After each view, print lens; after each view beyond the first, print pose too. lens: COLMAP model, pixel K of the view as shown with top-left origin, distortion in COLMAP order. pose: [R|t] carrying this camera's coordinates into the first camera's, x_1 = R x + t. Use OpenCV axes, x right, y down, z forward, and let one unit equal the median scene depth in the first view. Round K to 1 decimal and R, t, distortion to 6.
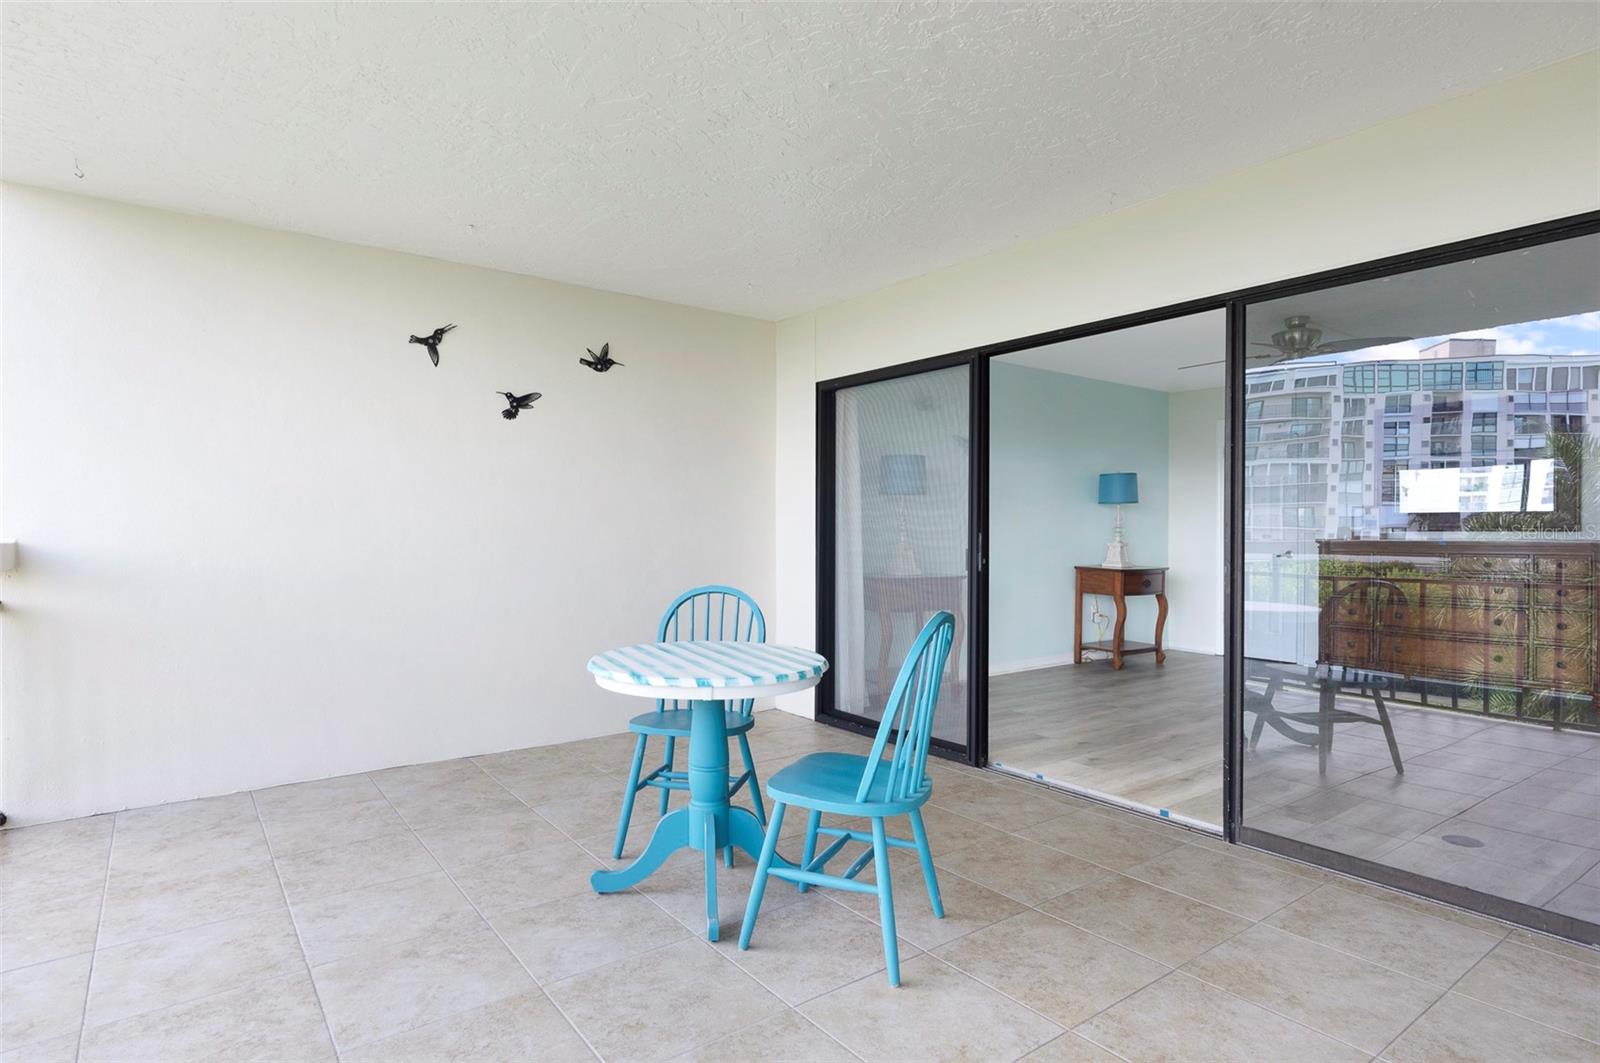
lens RADIAL K [[854.6, 0, 768.1], [0, 854.6, 538.5], [0, 0, 1]] dist [0.008954, -0.000768]
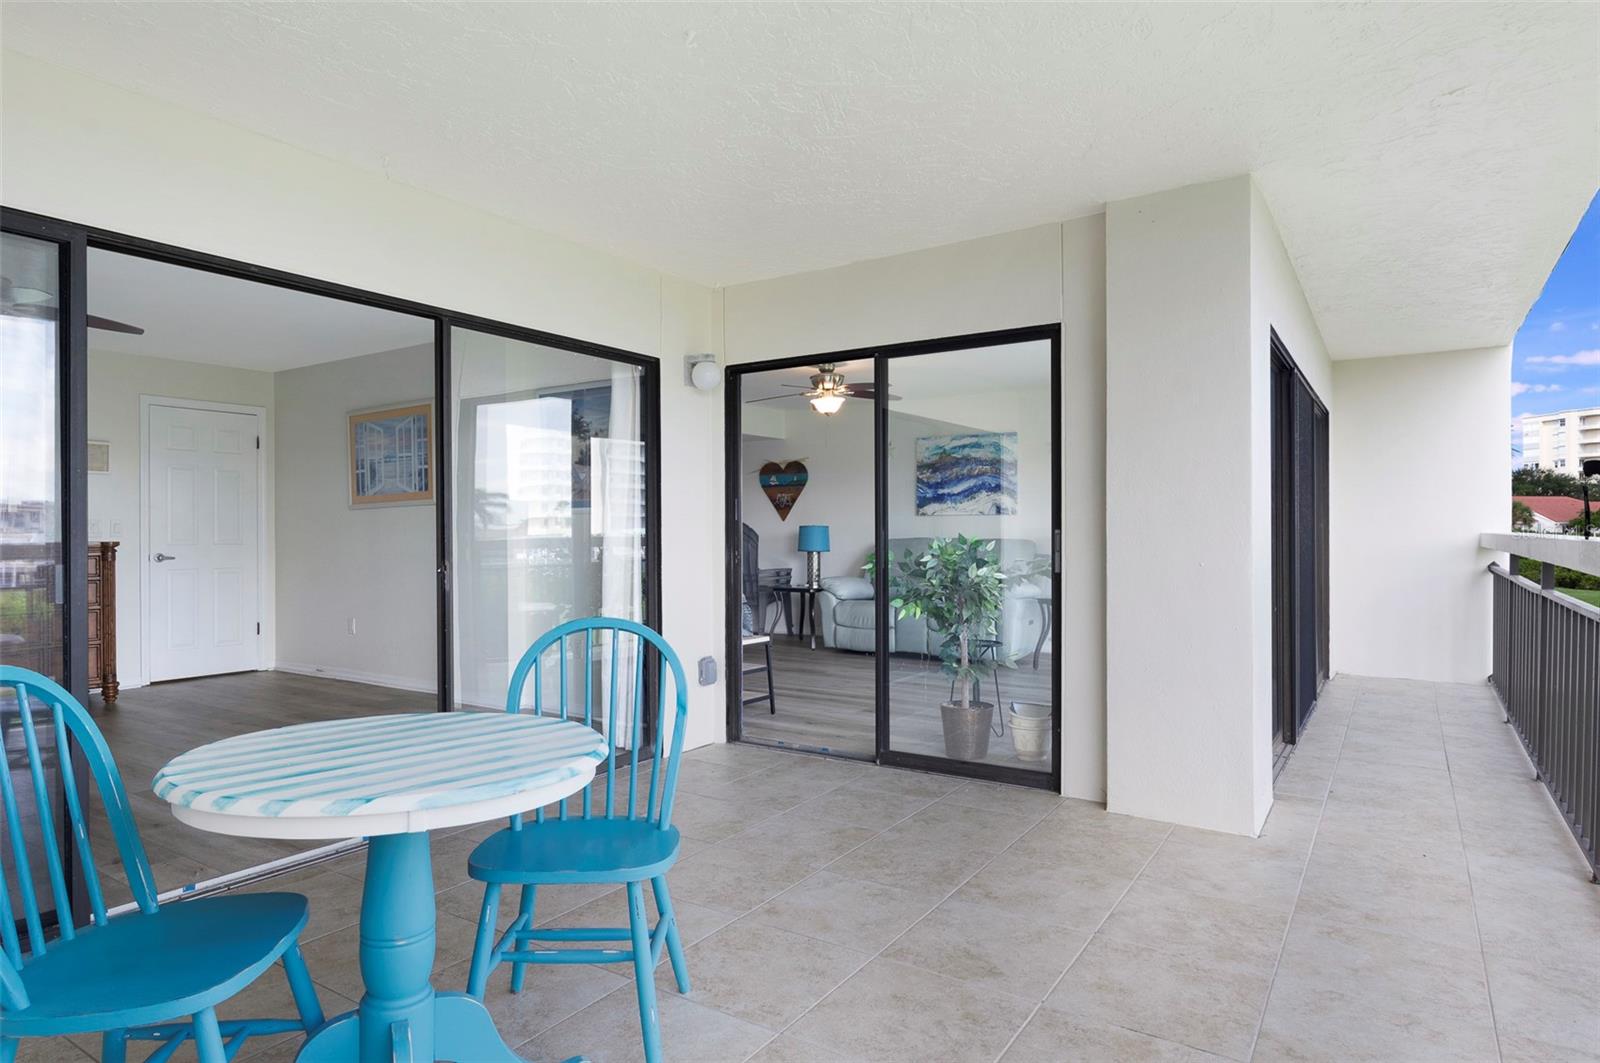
lens RADIAL K [[938.6, 0, 804.4], [0, 938.6, 531.1], [0, 0, 1]] dist [-0.024813, 0.001371]
pose [[-0.362793, -0.004268, 0.931860, -0.704170], [0.014542, 0.999842, 0.010241, -0.015664], [-0.931756, 0.017266, -0.362674, 0.997239]]
